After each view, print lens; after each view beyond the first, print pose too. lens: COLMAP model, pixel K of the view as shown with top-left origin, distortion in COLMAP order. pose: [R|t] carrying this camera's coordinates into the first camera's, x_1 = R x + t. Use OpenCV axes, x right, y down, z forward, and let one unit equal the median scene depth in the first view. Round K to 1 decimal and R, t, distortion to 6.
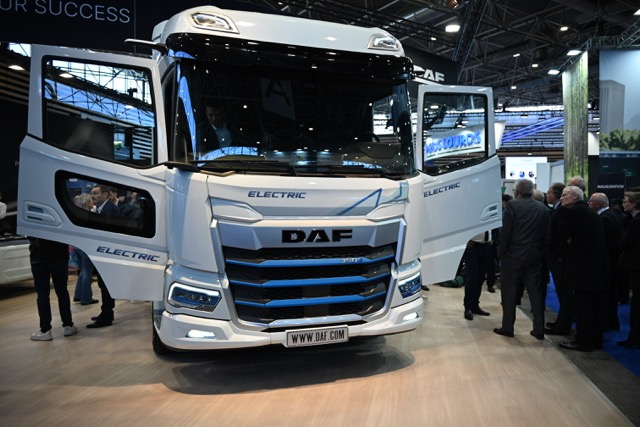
lens RADIAL K [[512.4, 0, 314.6], [0, 512.4, 217.1], [0, 0, 1]] dist [-0.037834, -0.002086]
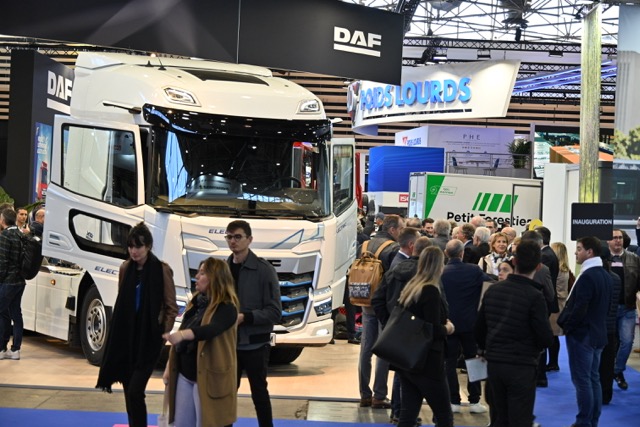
lens RADIAL K [[1447.2, 0, 320.1], [0, 1447.2, 213.5], [0, 0, 1]] dist [-0.024513, 0.000000]
pose [[0.982433, 0.036987, 0.182914, -0.481926], [-0.032952, 0.999143, -0.025054, -0.004565], [-0.183684, 0.018587, 0.982810, -2.511618]]
